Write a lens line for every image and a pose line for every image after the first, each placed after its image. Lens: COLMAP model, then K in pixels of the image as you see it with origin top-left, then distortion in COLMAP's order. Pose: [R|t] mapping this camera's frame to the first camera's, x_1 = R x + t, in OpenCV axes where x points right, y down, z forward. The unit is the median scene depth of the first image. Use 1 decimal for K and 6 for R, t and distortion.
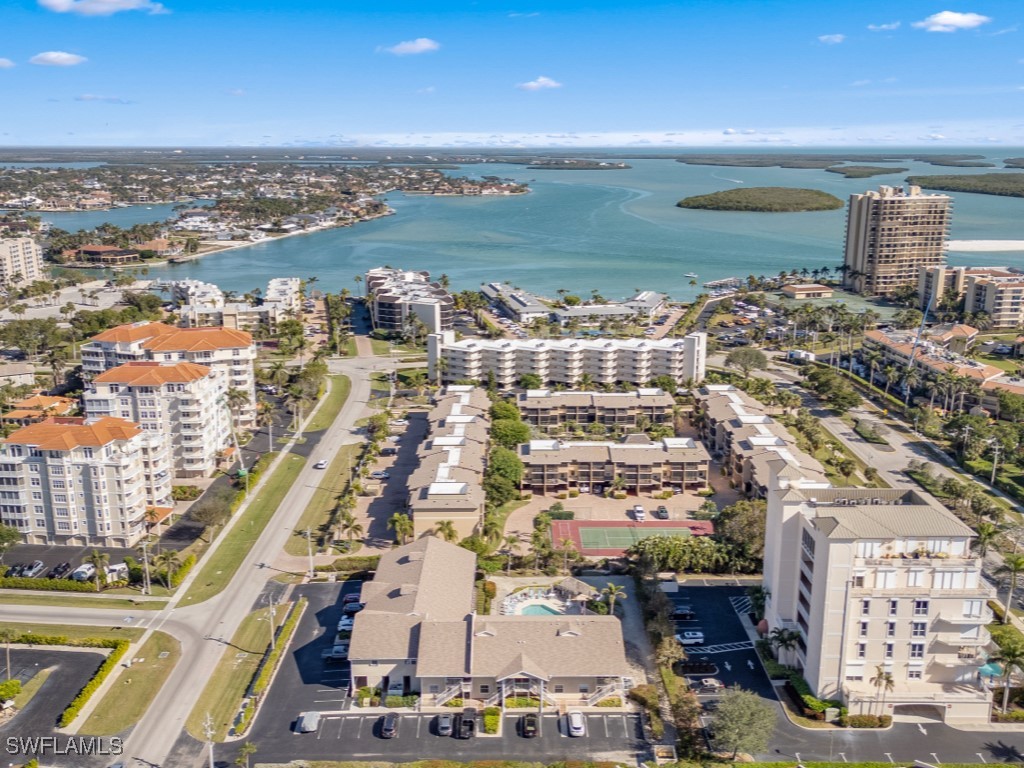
lens RADIAL K [[944.9, 0, 515.0], [0, 944.9, 384.1], [0, 0, 1]] dist [0.129645, -0.221516]
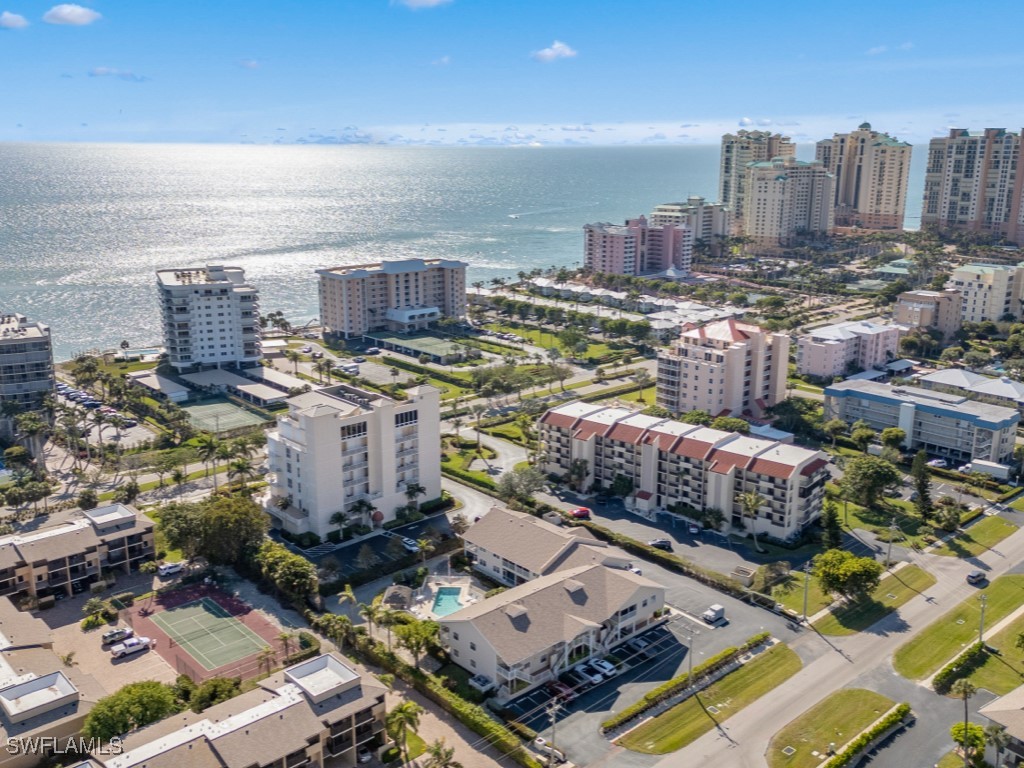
lens RADIAL K [[944.9, 0, 515.0], [0, 944.9, 384.1], [0, 0, 1]] dist [0.129645, -0.221516]
pose [[-0.667253, -0.186635, 0.721069, -0.508004], [0.178564, 0.899782, 0.398129, -0.259546], [-0.723110, 0.394409, -0.567056, 1.031345]]
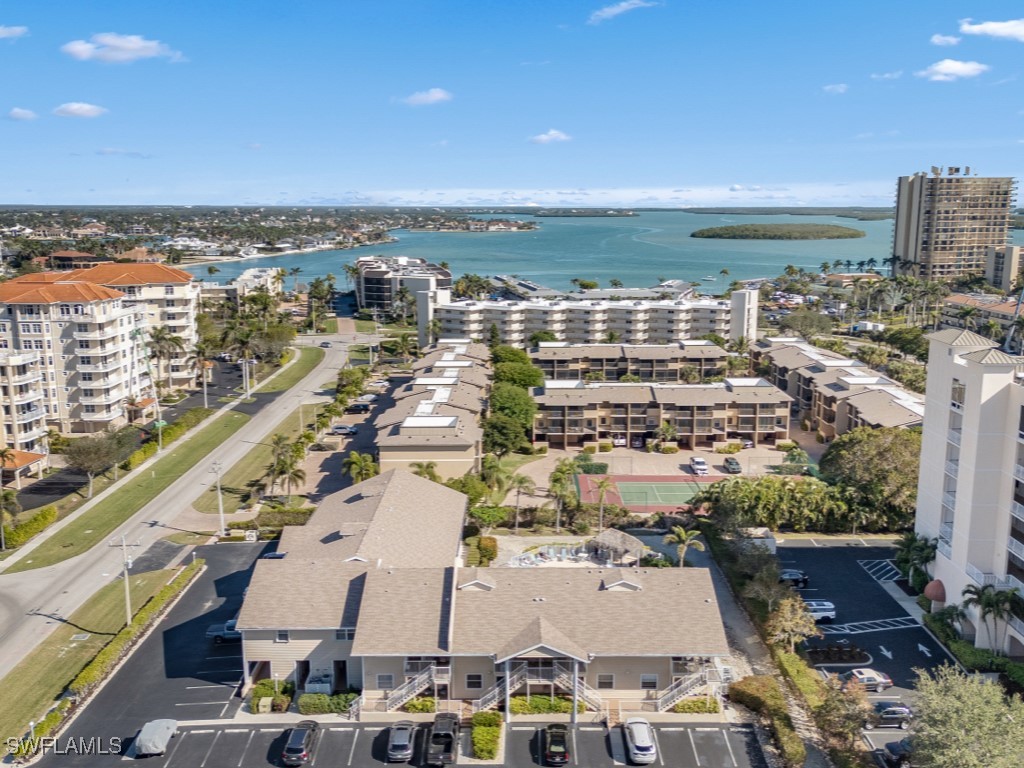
lens RADIAL K [[951.1, 0, 514.3], [0, 951.1, 380.6], [0, 0, 1]] dist [0.086591, -0.085514]
pose [[0.999964, -0.000428, -0.008496, -0.001927], [-0.000098, 0.998090, -0.061770, 0.106386], [0.008506, 0.061769, 0.998054, 0.254527]]
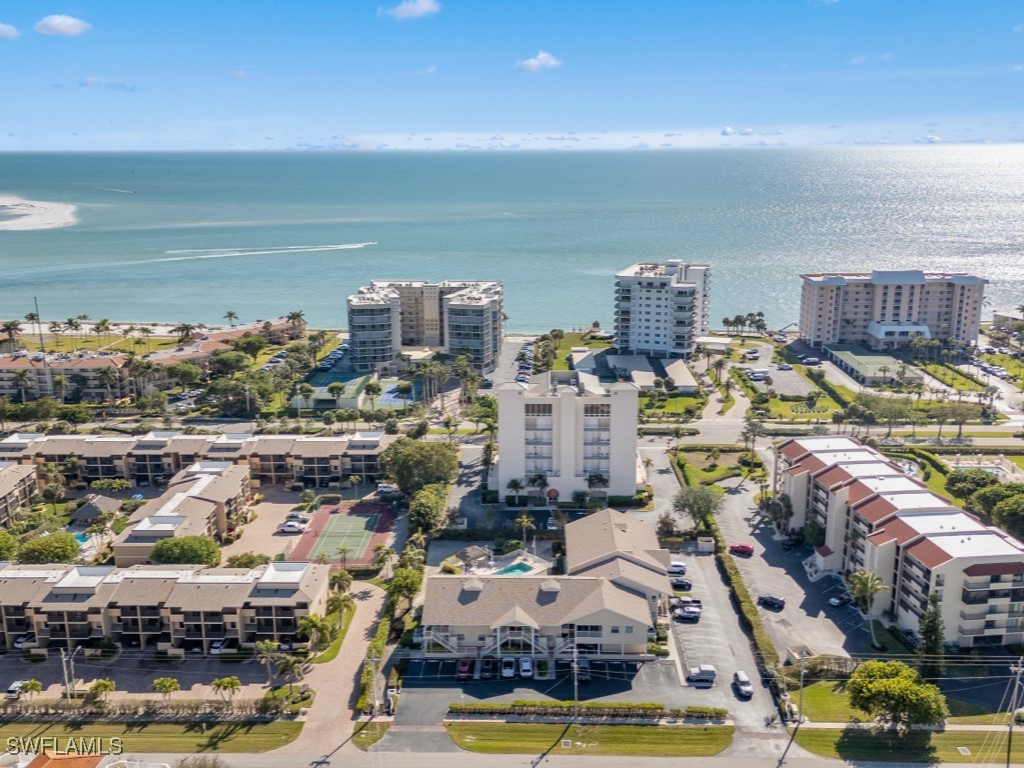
lens RADIAL K [[944.9, 0, 515.0], [0, 944.9, 384.1], [0, 0, 1]] dist [0.129645, -0.221516]
pose [[0.036109, -0.243747, 0.969166, -0.698288], [0.250062, 0.941151, 0.227385, -0.150625], [-0.967556, 0.234141, 0.094936, 0.601313]]
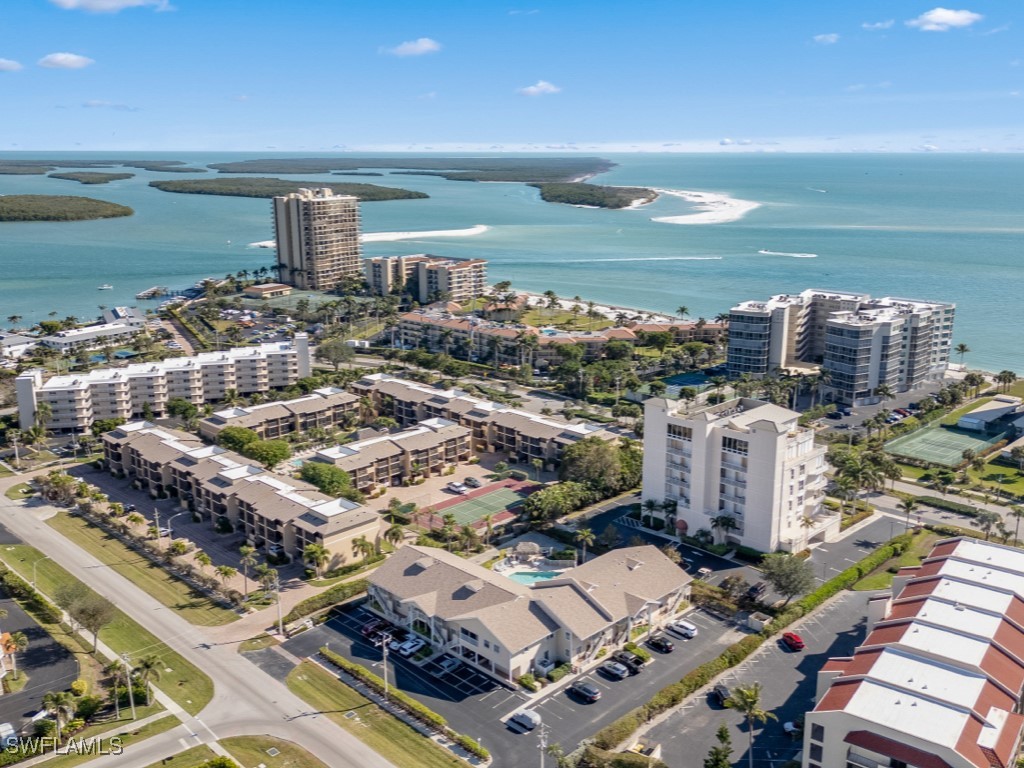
lens RADIAL K [[944.9, 0, 515.0], [0, 944.9, 384.1], [0, 0, 1]] dist [0.129645, -0.221516]
pose [[0.707849, -0.170890, 0.685380, -0.499906], [0.174669, 0.982507, 0.064579, -0.036494], [-0.684427, 0.074002, 0.725316, 0.146271]]
